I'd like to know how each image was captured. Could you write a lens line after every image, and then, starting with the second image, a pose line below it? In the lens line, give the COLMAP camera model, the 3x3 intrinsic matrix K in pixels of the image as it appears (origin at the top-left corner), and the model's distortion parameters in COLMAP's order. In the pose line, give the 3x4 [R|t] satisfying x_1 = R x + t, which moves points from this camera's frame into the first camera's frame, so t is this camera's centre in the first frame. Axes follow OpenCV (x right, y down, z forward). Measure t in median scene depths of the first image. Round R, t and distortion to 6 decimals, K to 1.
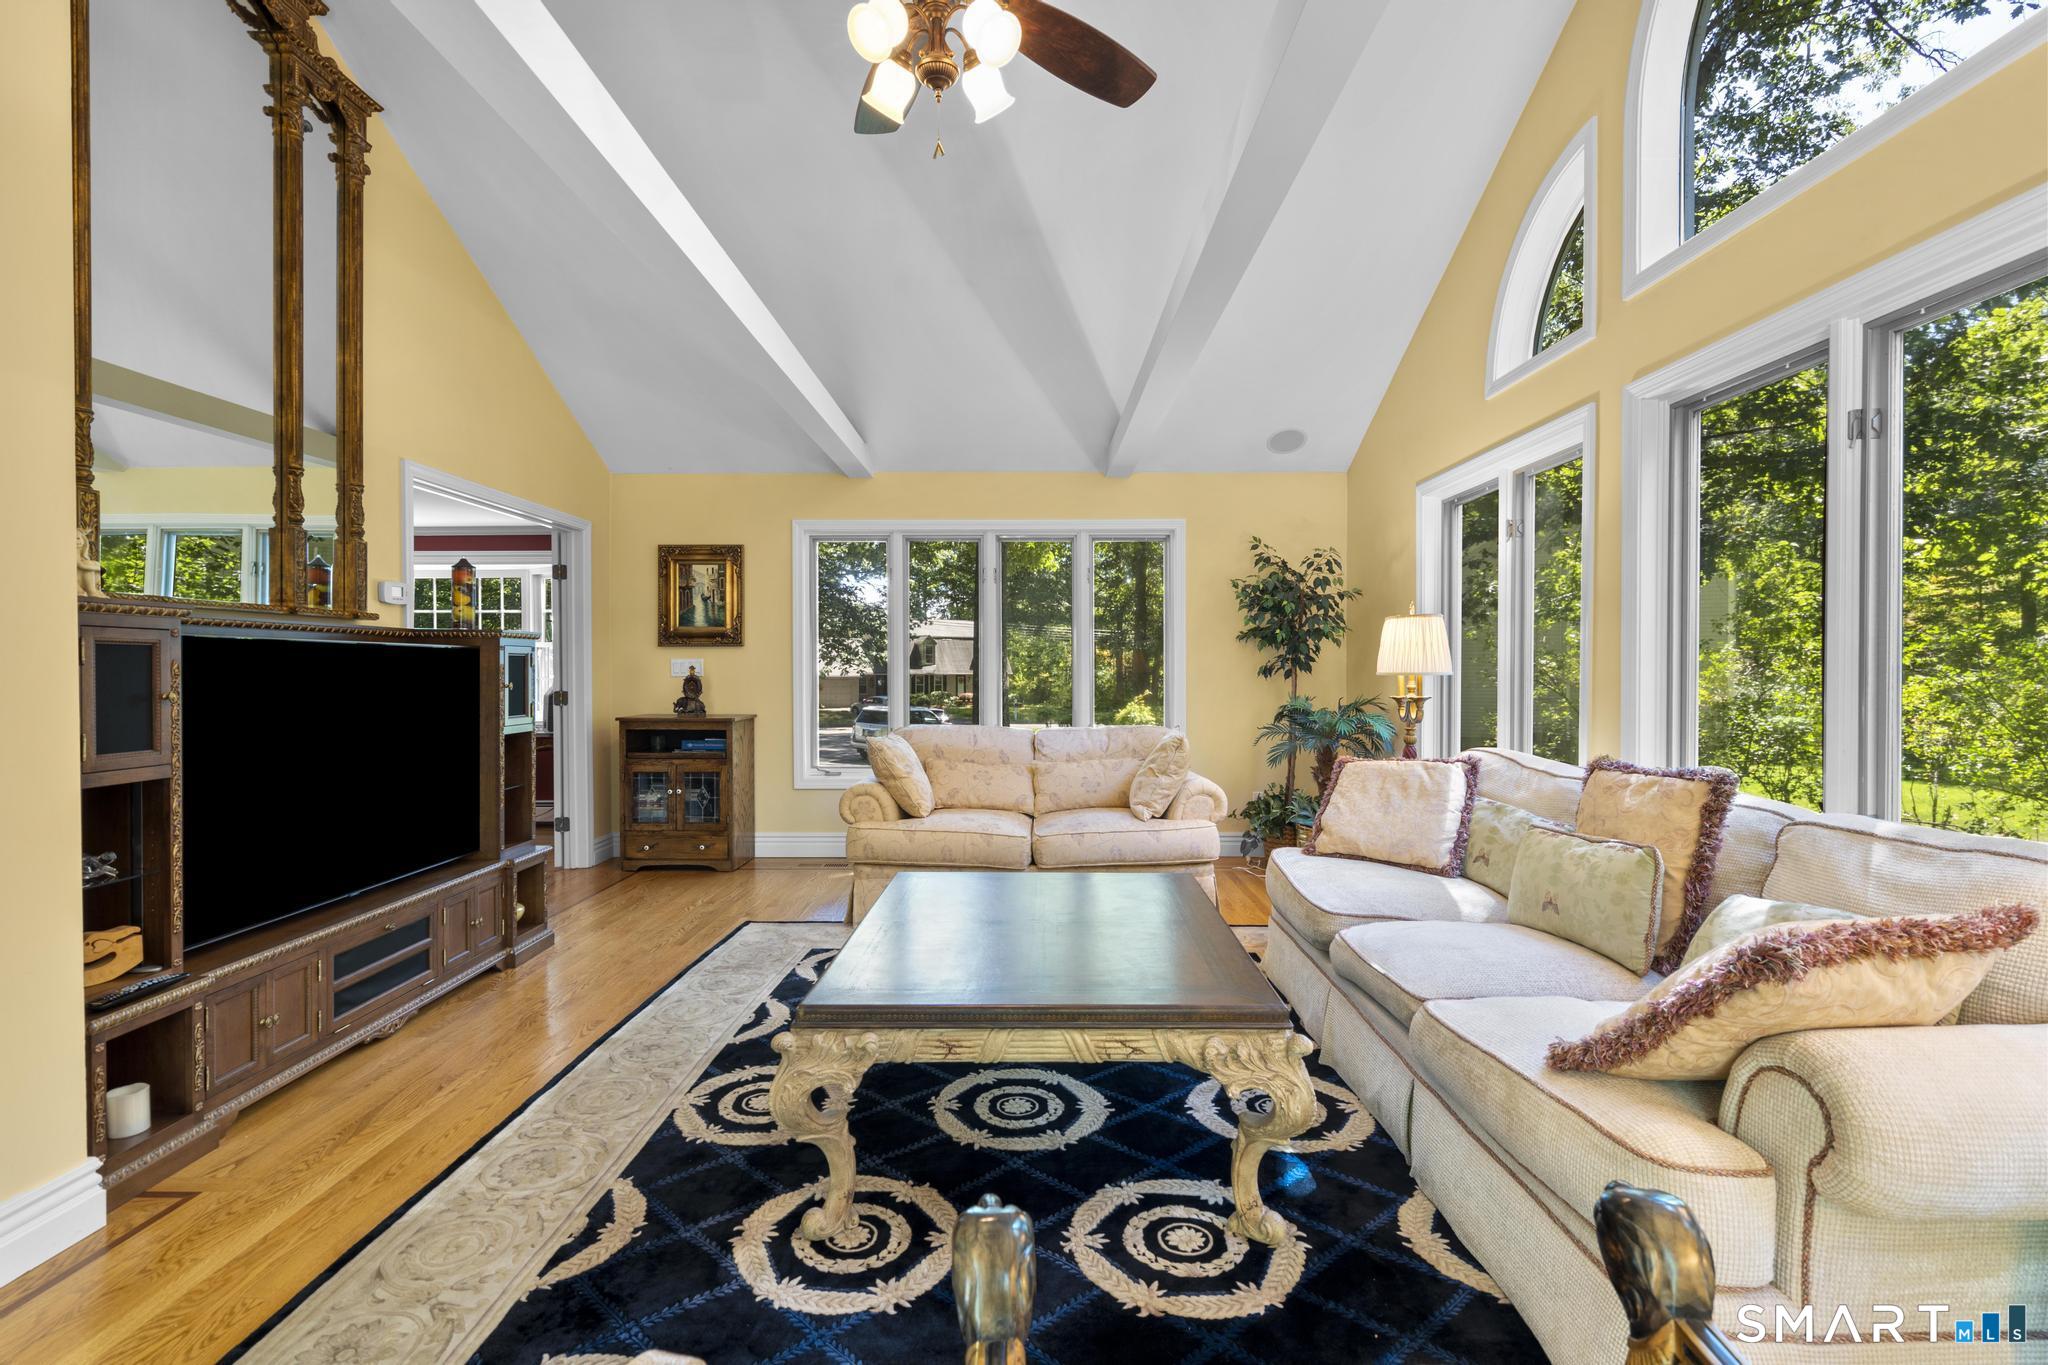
lens RADIAL K [[923.8, 0, 1031.7], [0, 923.8, 681.6], [0, 0, 1]] dist [-0.008677, 0.006580]
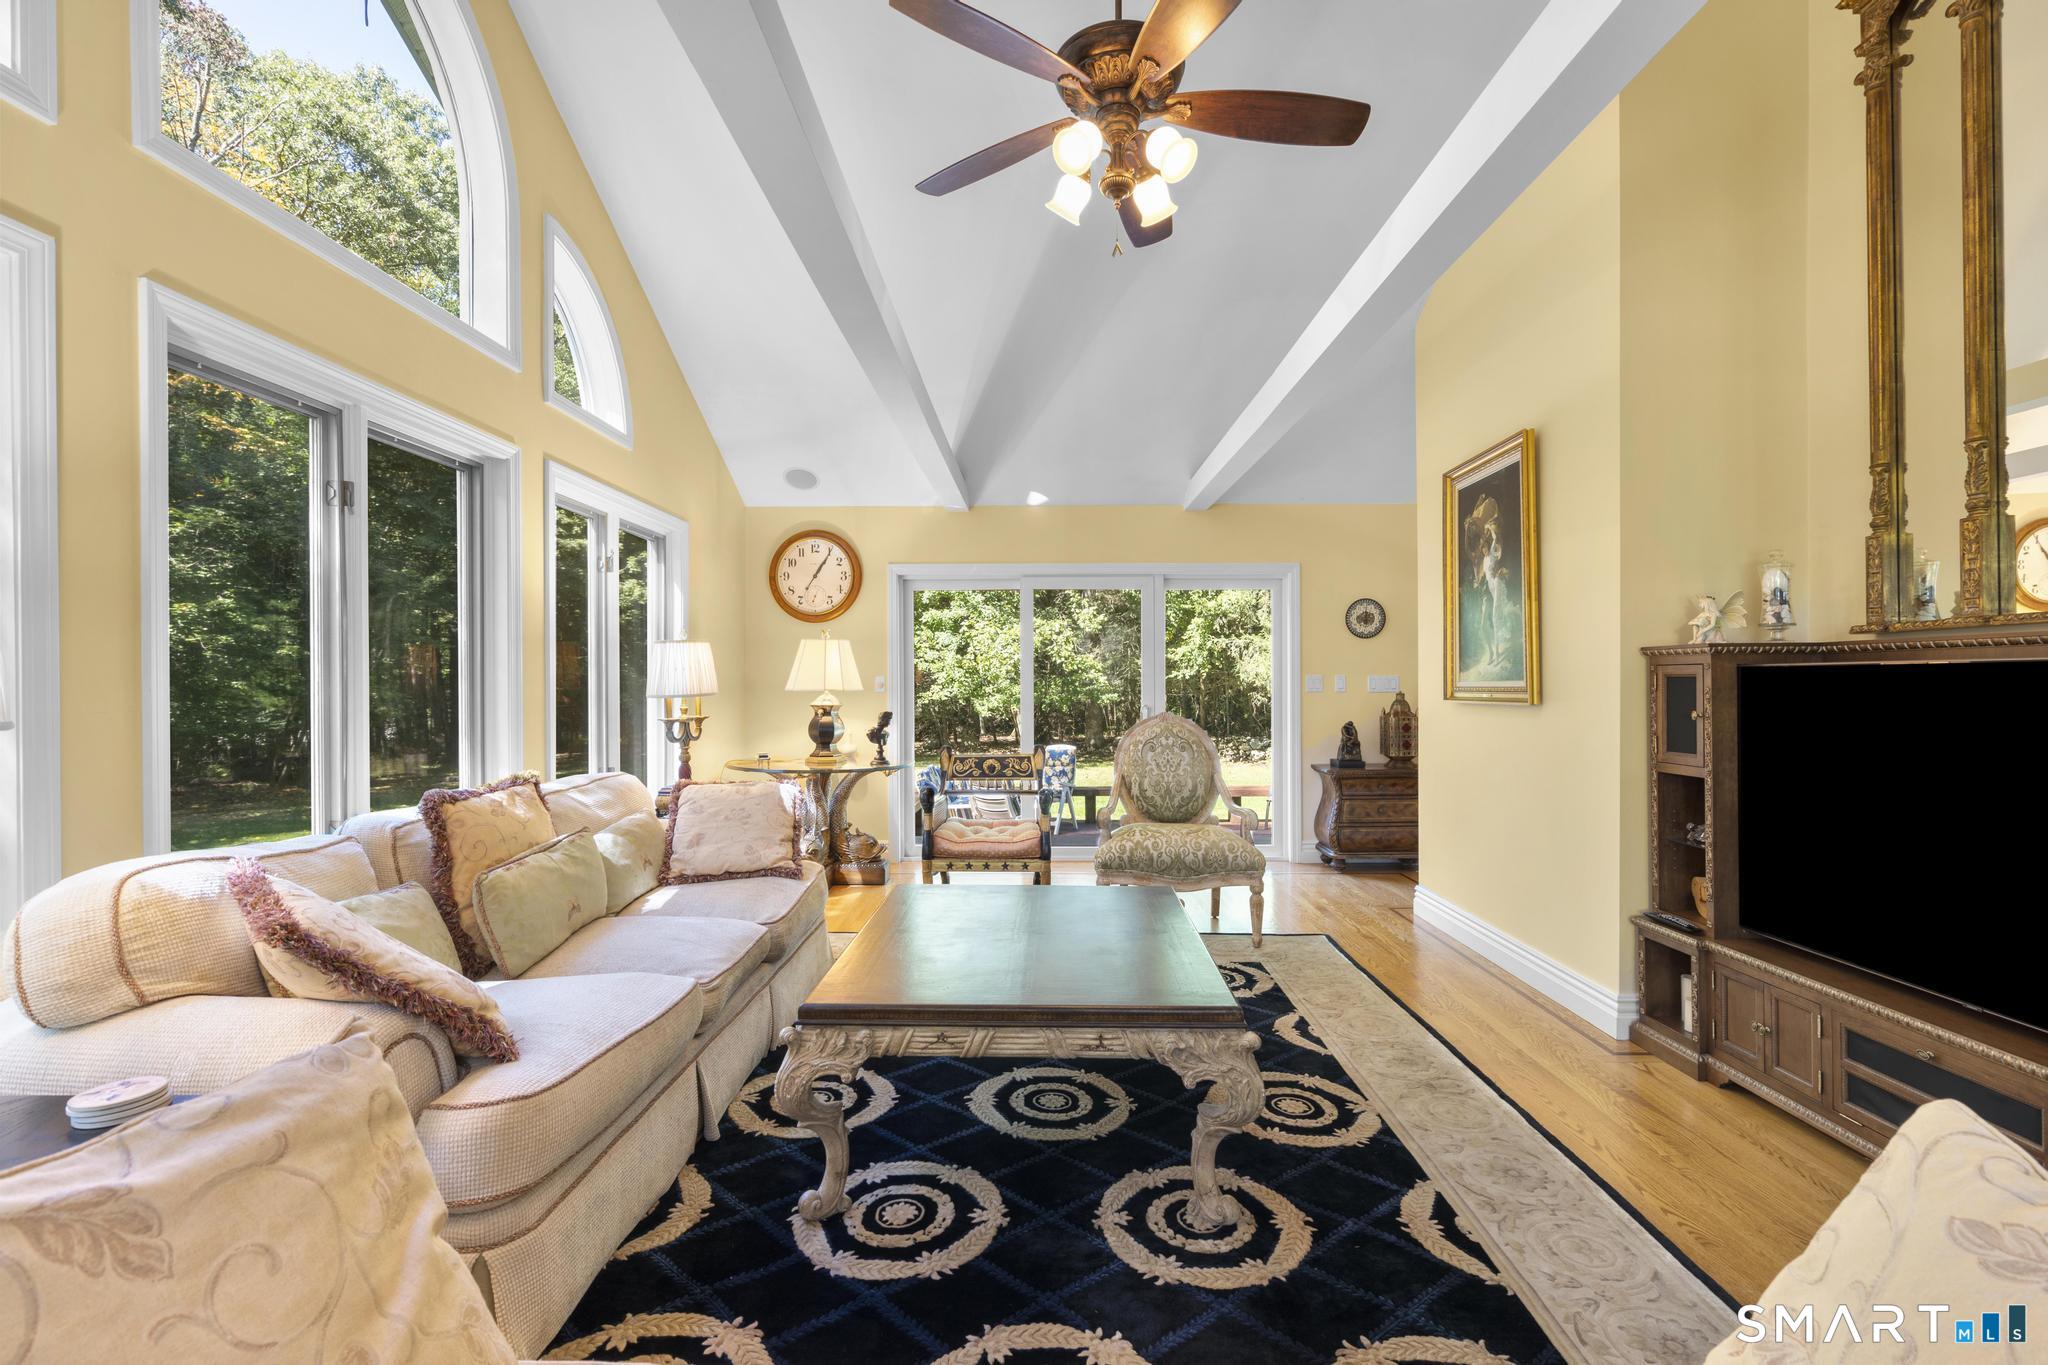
lens RADIAL K [[923.8, 0, 1031.7], [0, 923.8, 681.6], [0, 0, 1]] dist [-0.008677, 0.006580]
pose [[-0.999971, 0.002281, 0.007237, -0.000002], [0.002361, 0.999935, 0.011154, -0.034929], [-0.007211, 0.011171, -0.999912, 1.667921]]
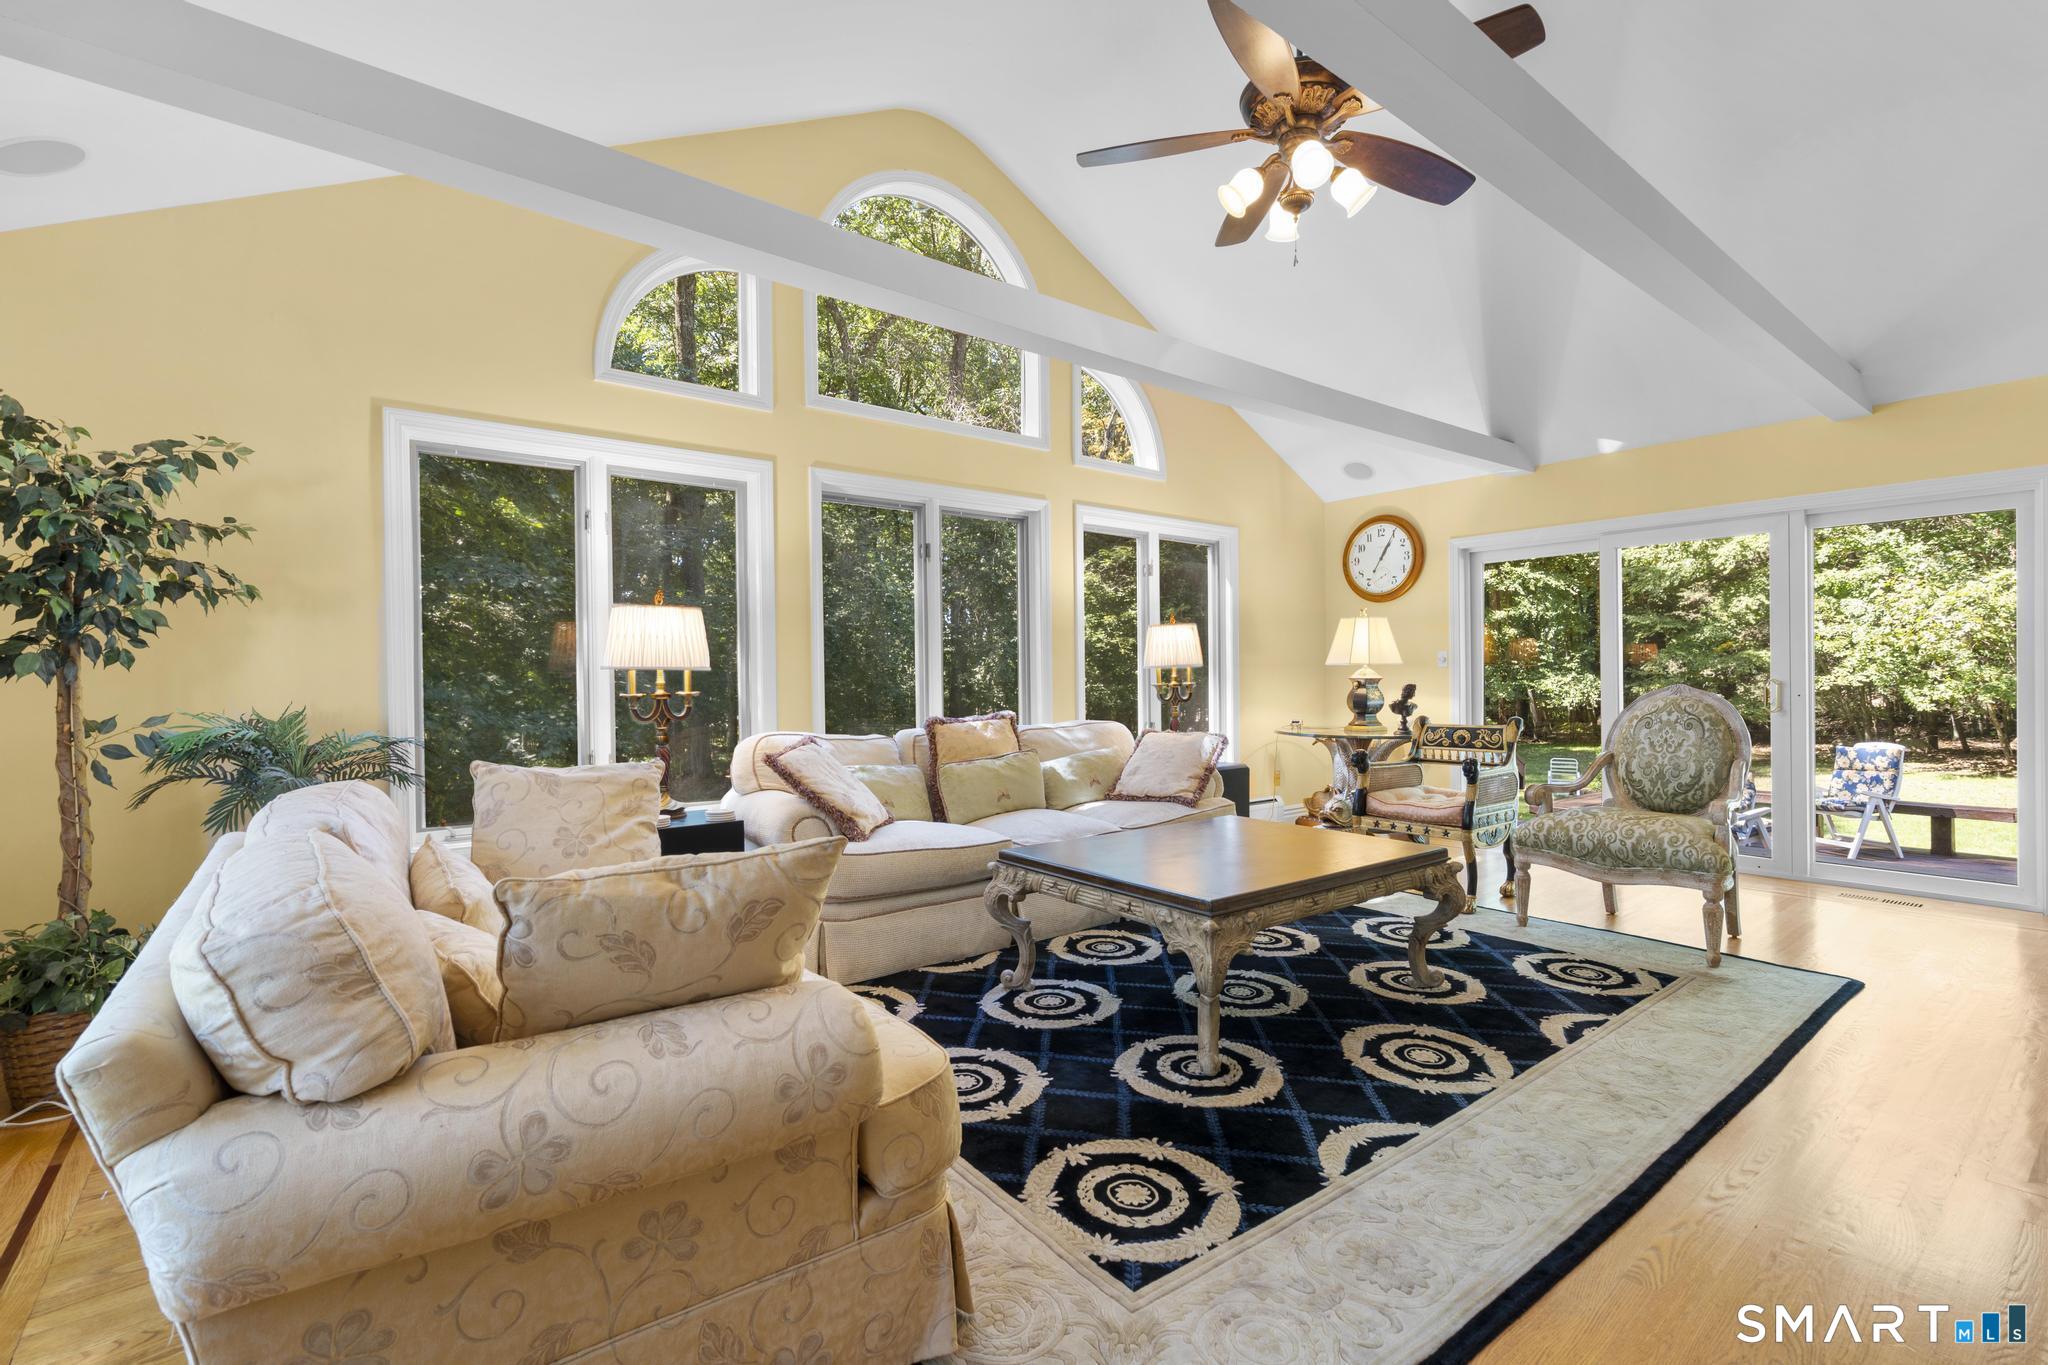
lens RADIAL K [[923.8, 0, 1031.7], [0, 923.8, 681.6], [0, 0, 1]] dist [-0.008677, 0.006580]
pose [[-0.625226, 0.001976, 0.780441, -0.682783], [0.018539, 0.999752, 0.012321, 0.000729], [-0.780224, 0.022172, -0.625107, 1.635578]]
